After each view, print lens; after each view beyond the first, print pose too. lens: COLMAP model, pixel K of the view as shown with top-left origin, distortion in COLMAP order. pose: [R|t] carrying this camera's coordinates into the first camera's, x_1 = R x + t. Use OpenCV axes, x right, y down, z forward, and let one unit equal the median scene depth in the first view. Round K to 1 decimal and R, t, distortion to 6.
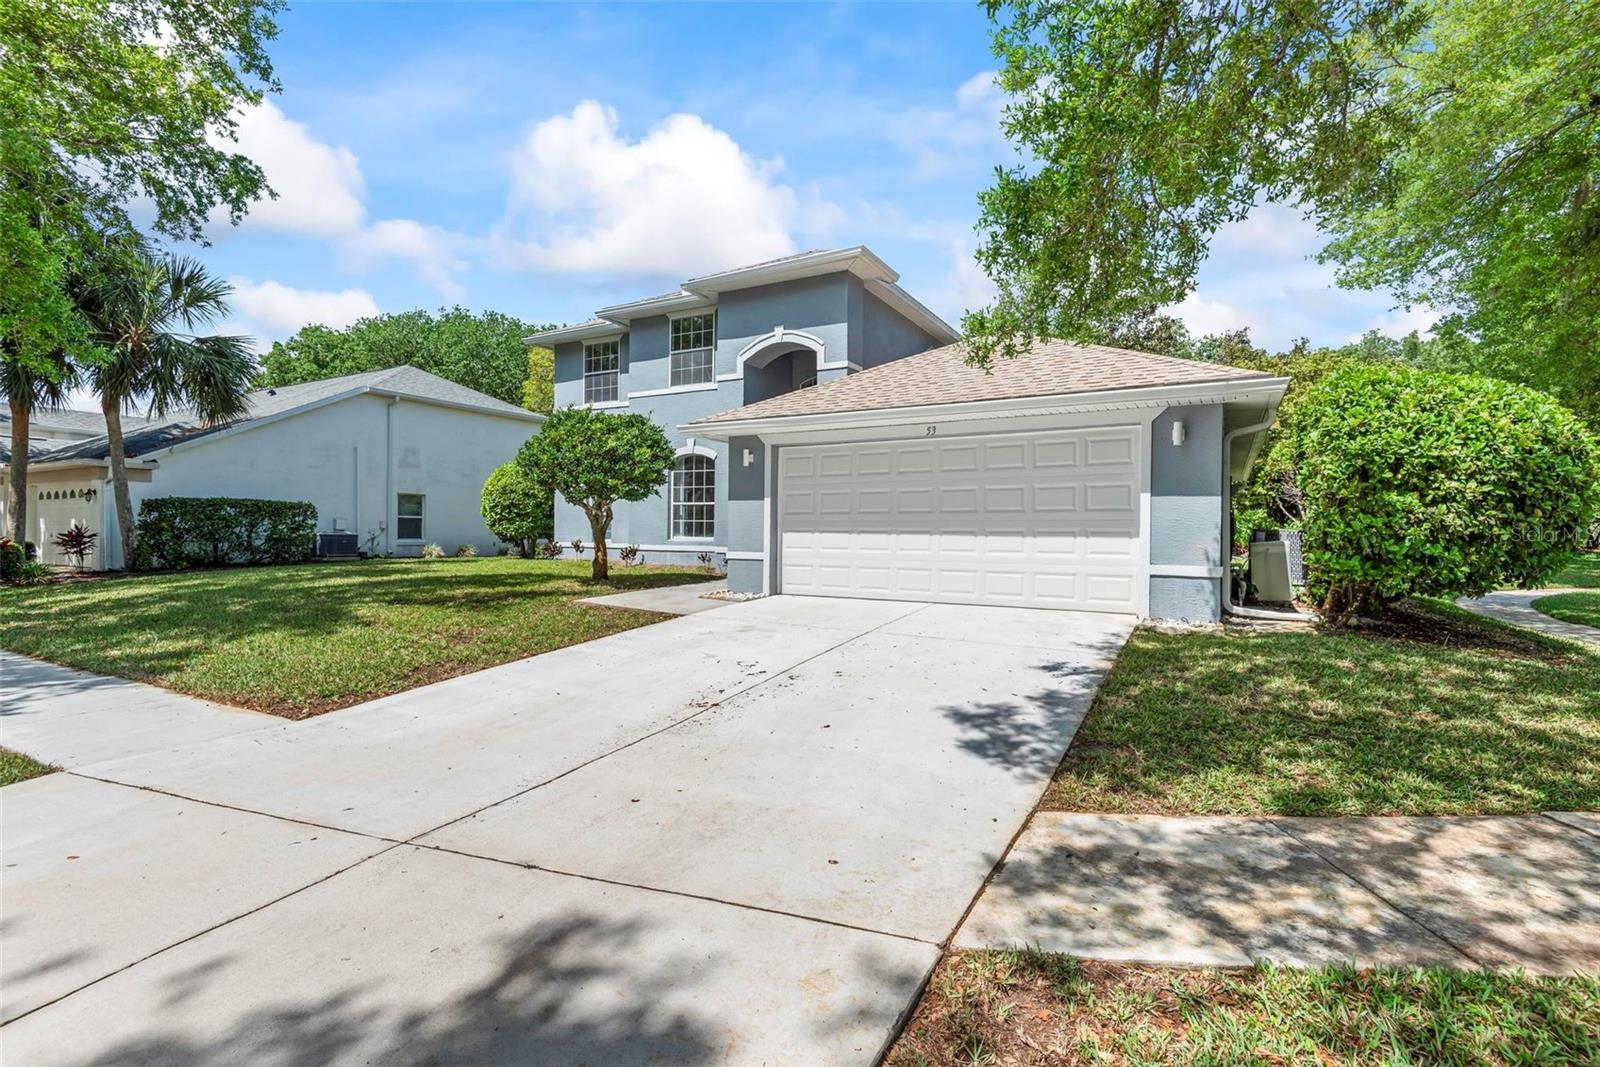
lens RADIAL K [[728.5, 0, 803.0], [0, 728.5, 534.3], [0, 0, 1]] dist [0.032985, -0.020870]
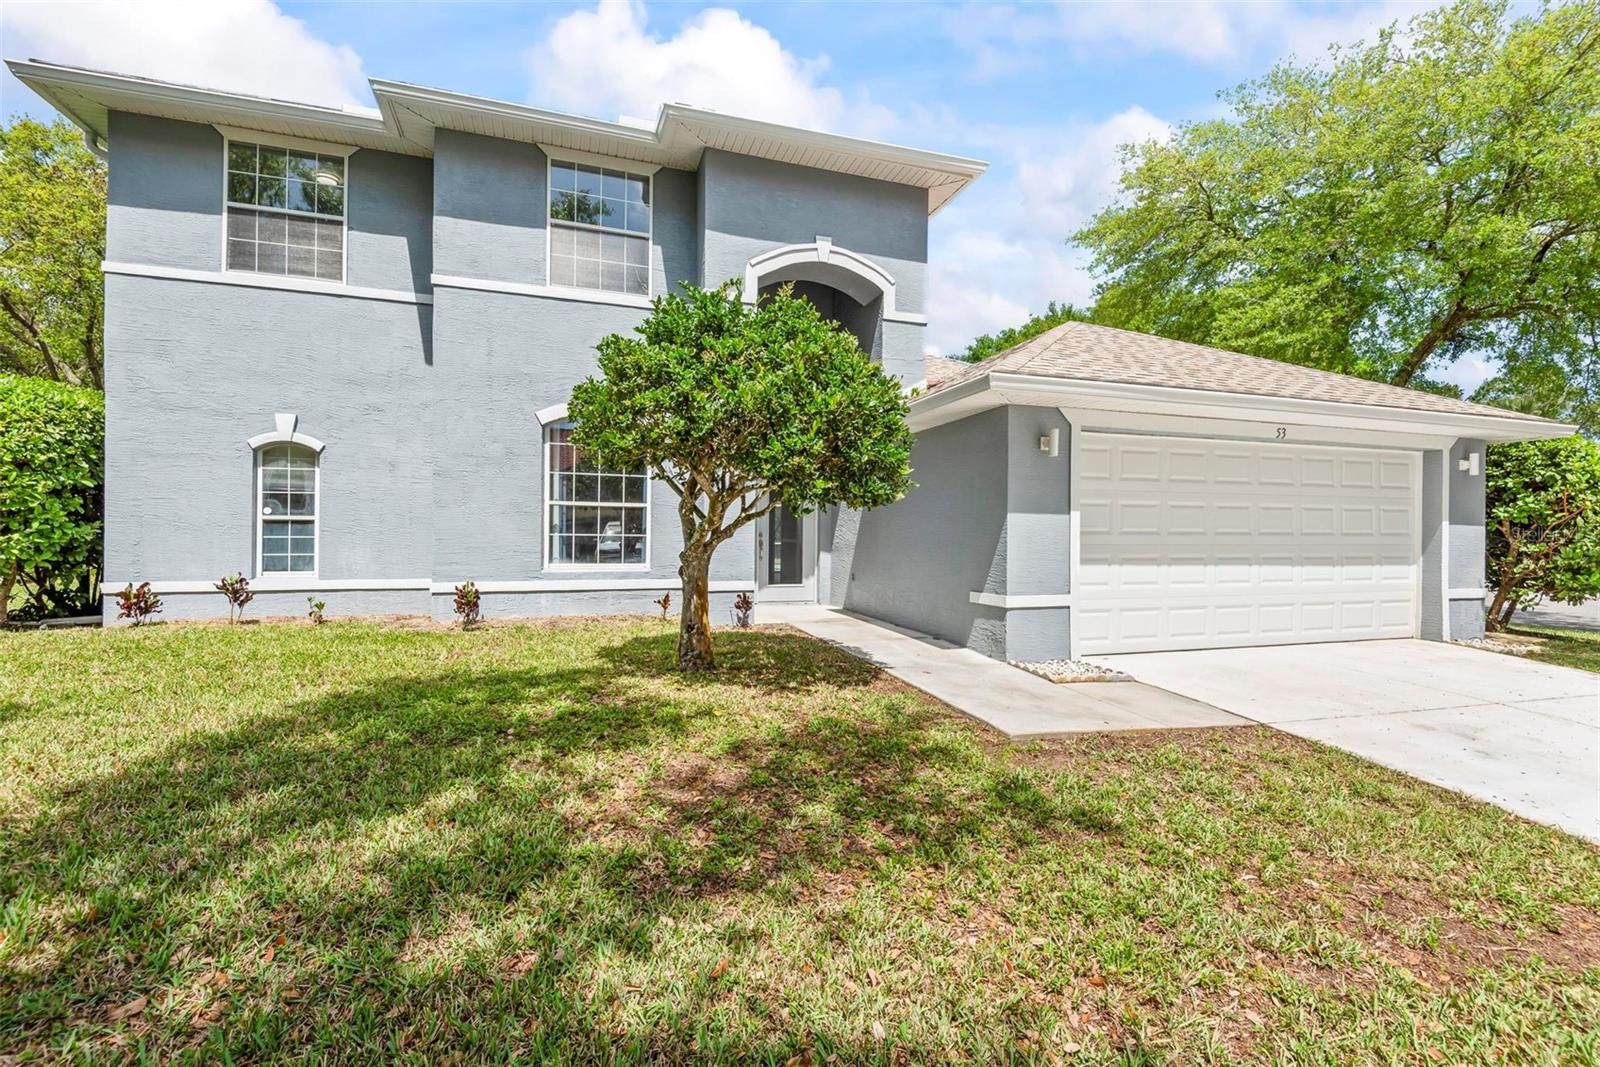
lens RADIAL K [[728.5, 0, 803.0], [0, 728.5, 534.3], [0, 0, 1]] dist [0.032985, -0.020870]
pose [[0.668777, -0.002658, 0.743458, -0.689974], [0.001881, 0.999996, 0.001883, -0.029901], [-0.743461, 0.000139, 0.668779, 0.757549]]
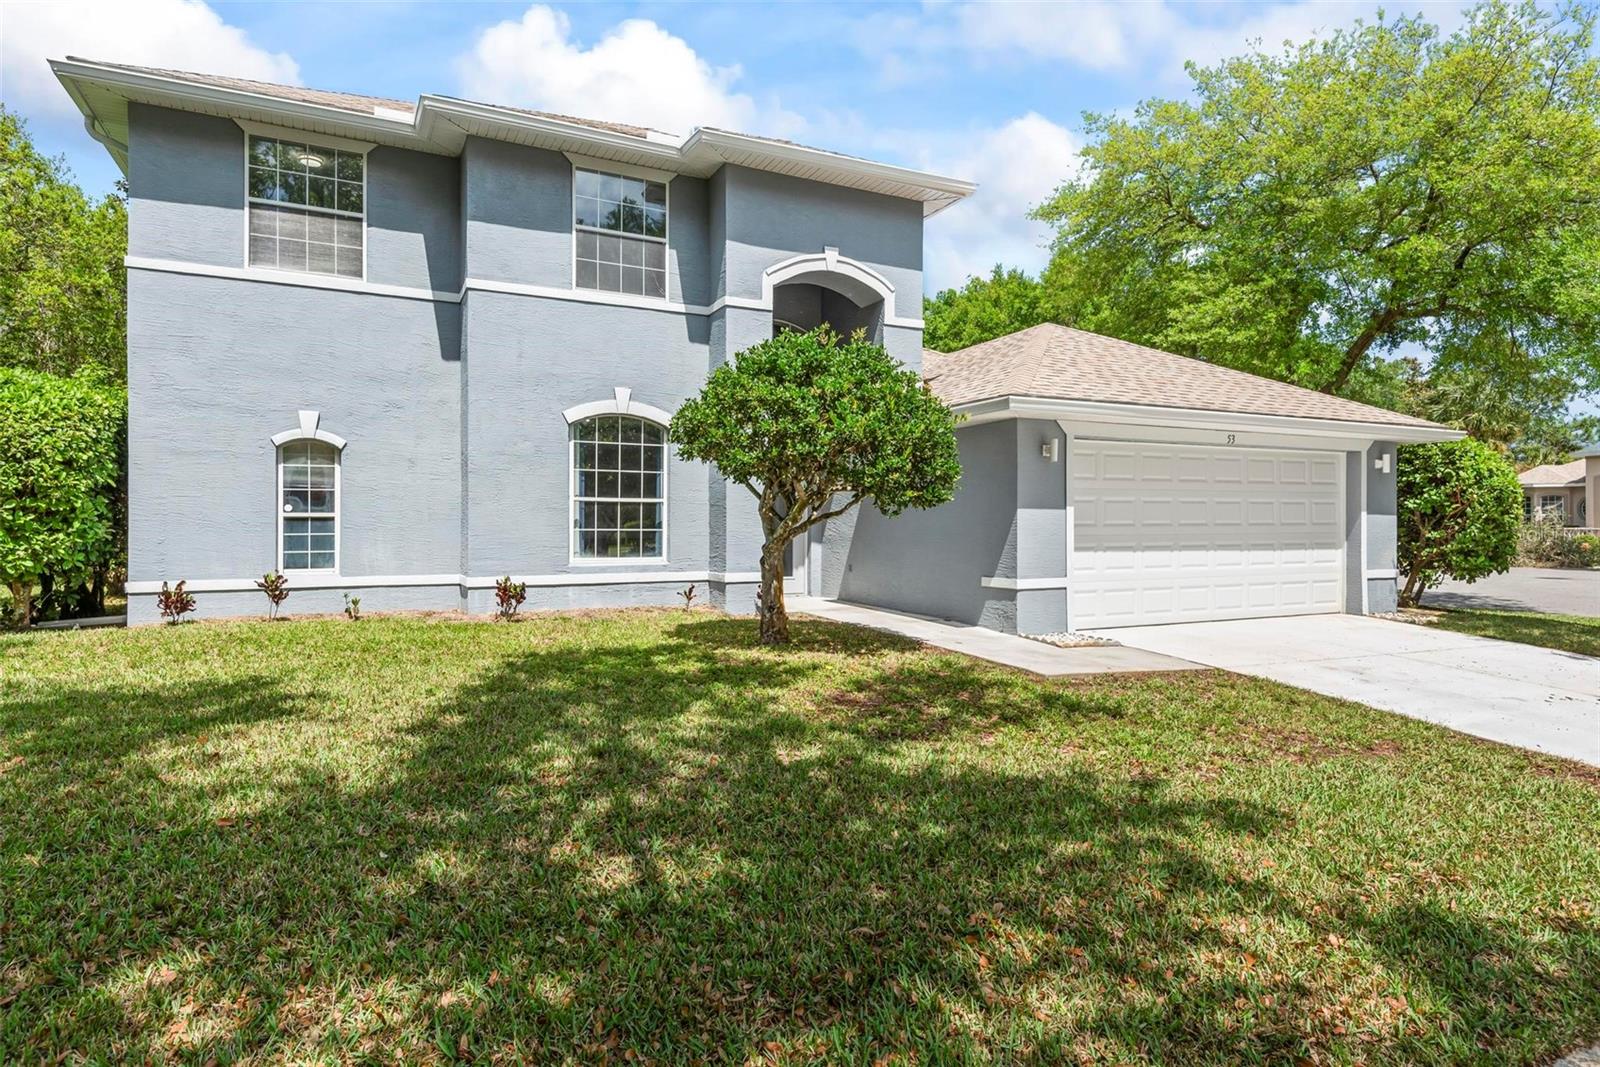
lens RADIAL K [[932.1, 0, 799.0], [0, 932.1, 521.8], [0, 0, 1]] dist [0.037353, -0.001481]
pose [[0.560168, -0.006724, 0.828352, -1.019007], [0.008498, 0.999961, 0.002370, -0.037933], [-0.828336, 0.005711, 0.560203, 0.697592]]
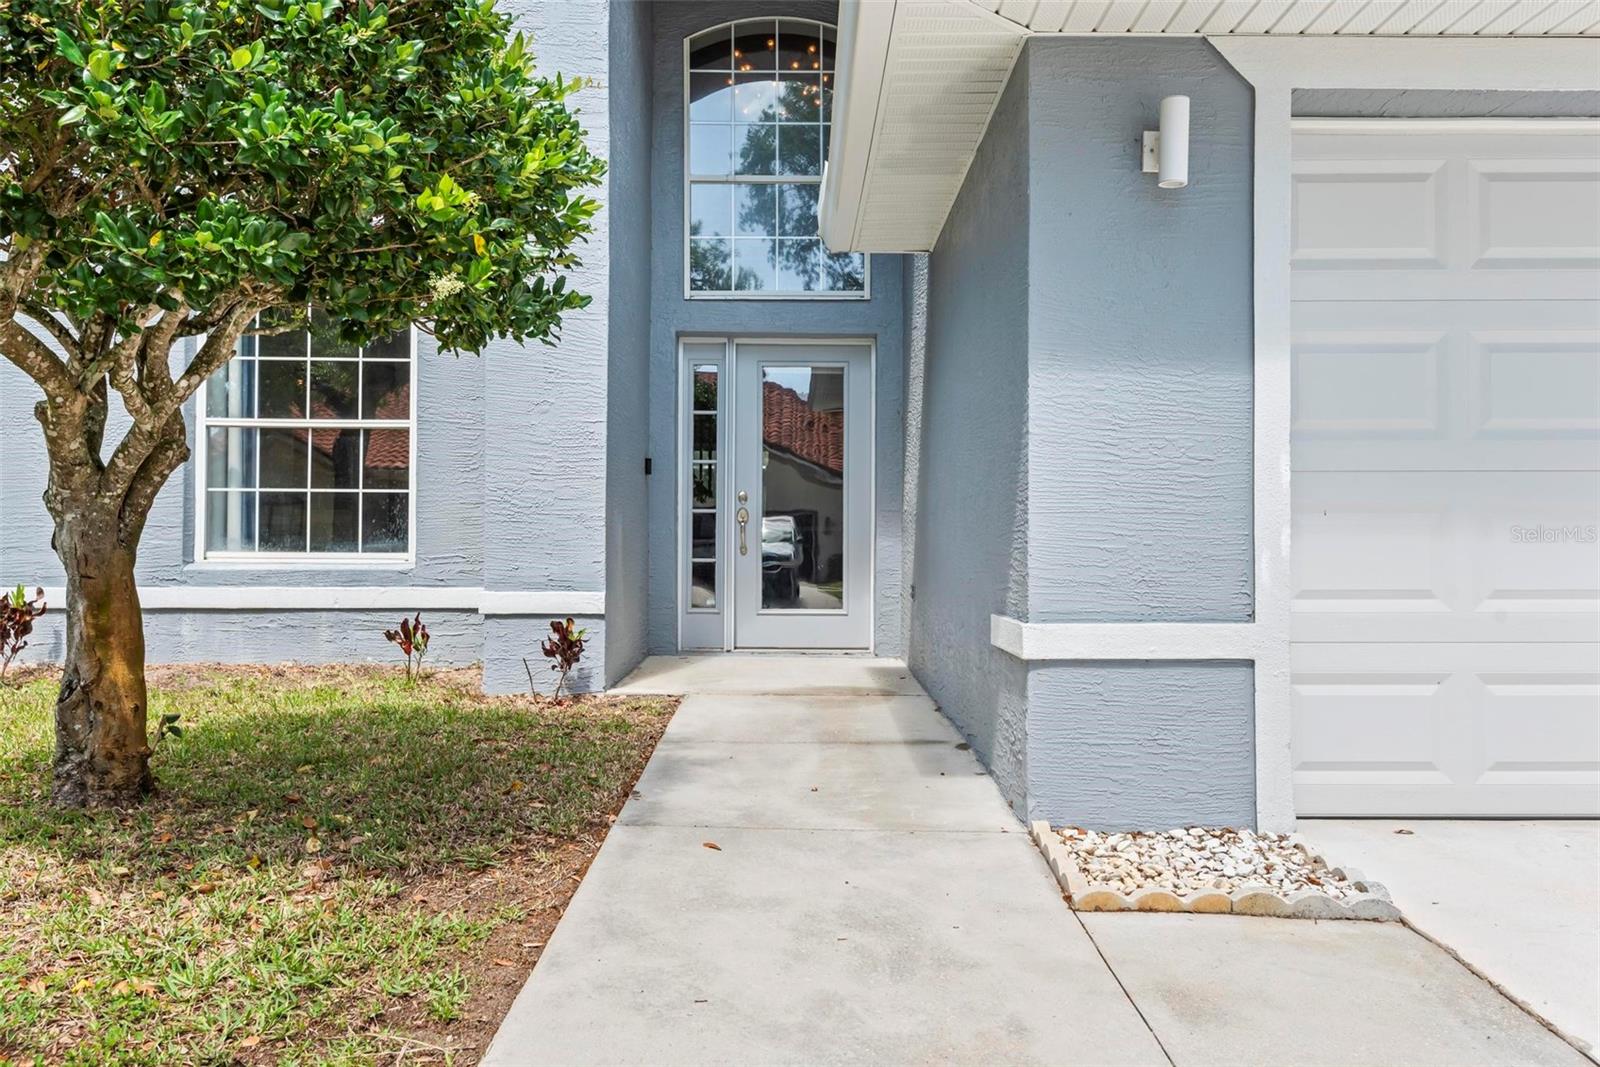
lens RADIAL K [[1338.6, 0, 800.0], [0, 1338.6, 533.5], [0, 0, 1]] dist [0.004041, 0.001657]
pose [[0.867047, -0.007894, 0.498163, -0.350323], [0.010247, 0.999946, -0.001990, -0.000658], [-0.498120, 0.006830, 0.867081, 0.751505]]
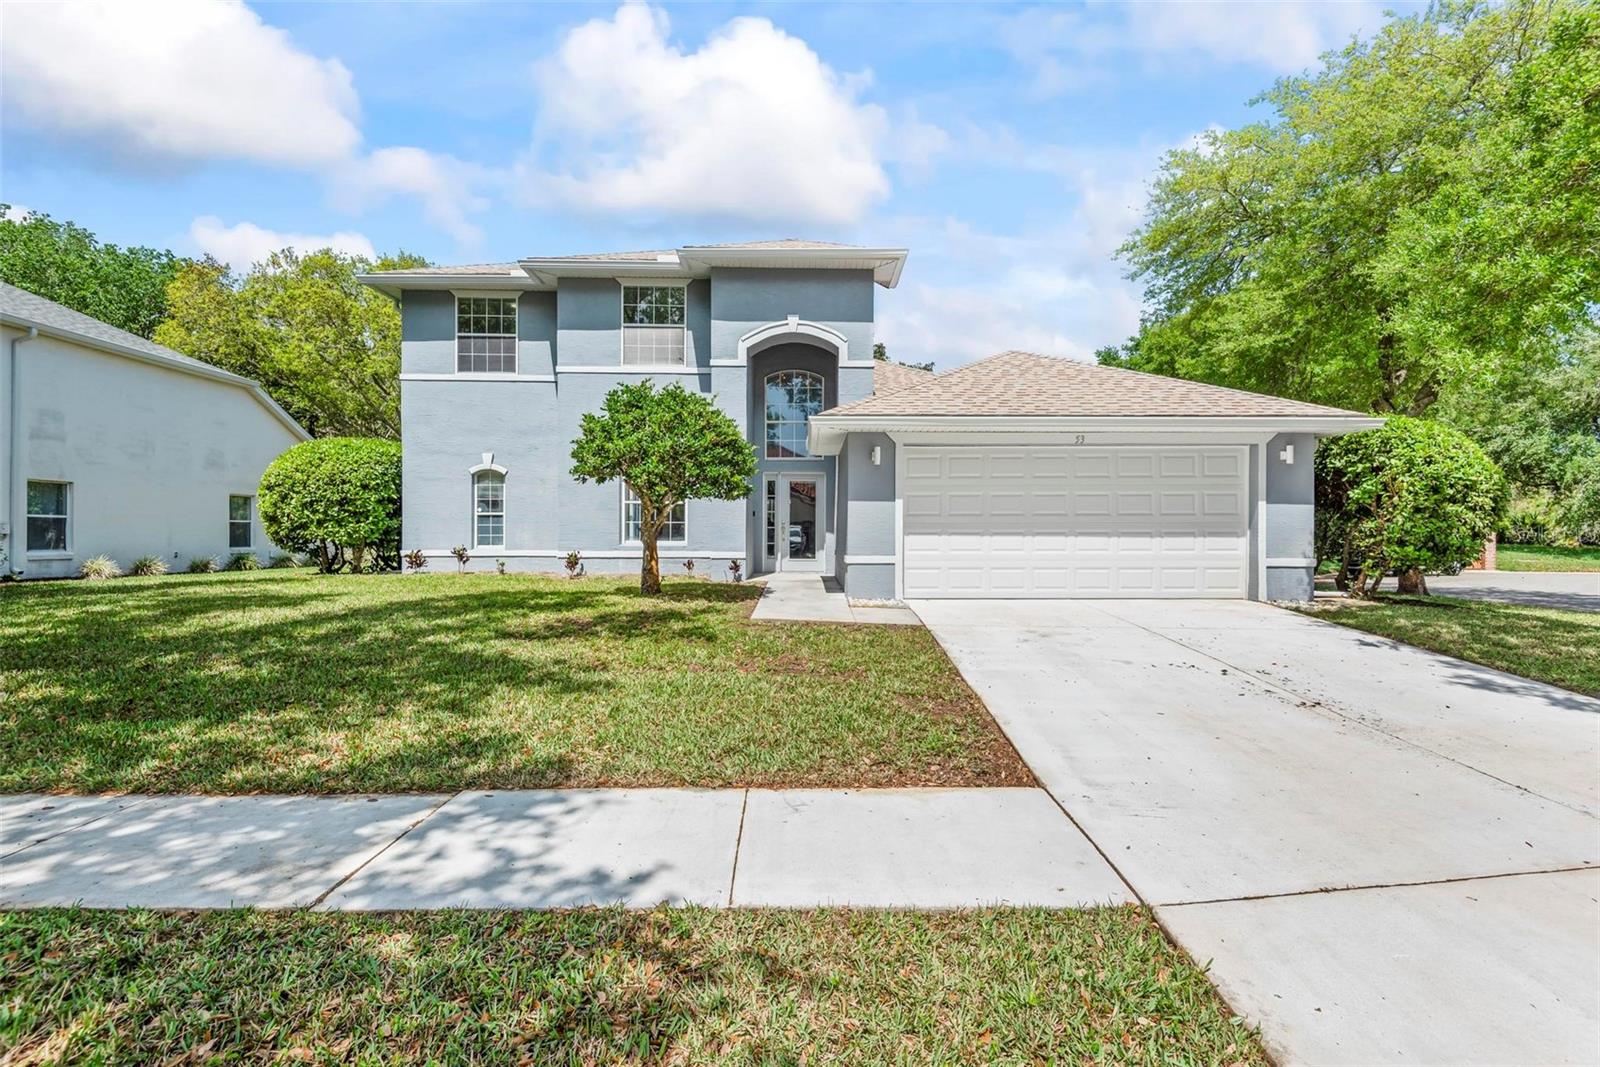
lens RADIAL K [[728.5, 0, 803.0], [0, 728.5, 534.3], [0, 0, 1]] dist [0.032985, -0.020870]
pose [[0.868157, -0.008954, 0.496209, -0.638814], [0.009015, 0.999957, 0.002272, -0.007006], [-0.496208, 0.002501, 0.868200, 0.236219]]
